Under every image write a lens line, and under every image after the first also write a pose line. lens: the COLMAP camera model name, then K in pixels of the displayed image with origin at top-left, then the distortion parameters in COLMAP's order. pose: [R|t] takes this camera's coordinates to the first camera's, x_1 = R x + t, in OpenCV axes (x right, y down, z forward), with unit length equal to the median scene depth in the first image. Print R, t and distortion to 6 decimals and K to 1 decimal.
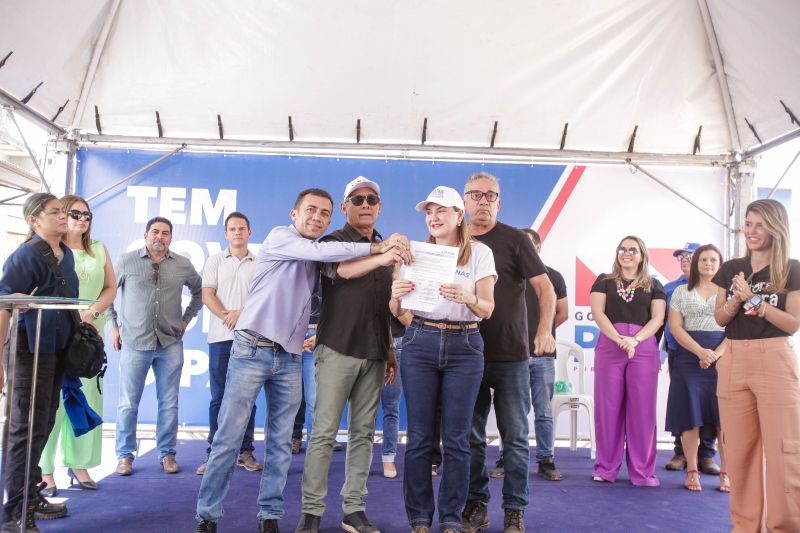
lens RADIAL K [[782.5, 0, 402.7], [0, 782.5, 267.9], [0, 0, 1]] dist [0.036597, 0.000000]
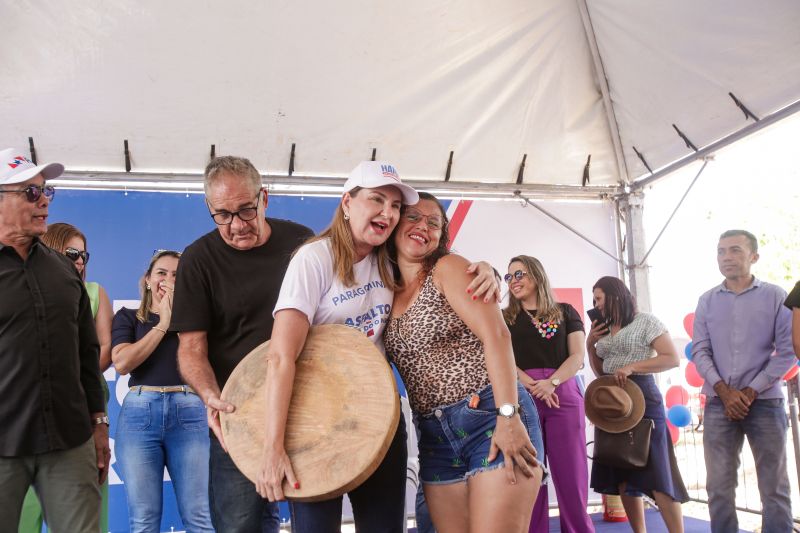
lens RADIAL K [[782.5, 0, 413.3], [0, 782.5, 266.6], [0, 0, 1]] dist [0.036597, 0.000000]
pose [[0.977501, -0.030361, 0.208733, -0.025566], [0.049504, 0.994968, -0.087106, 0.023002], [-0.205038, 0.095480, 0.974086, 0.150025]]
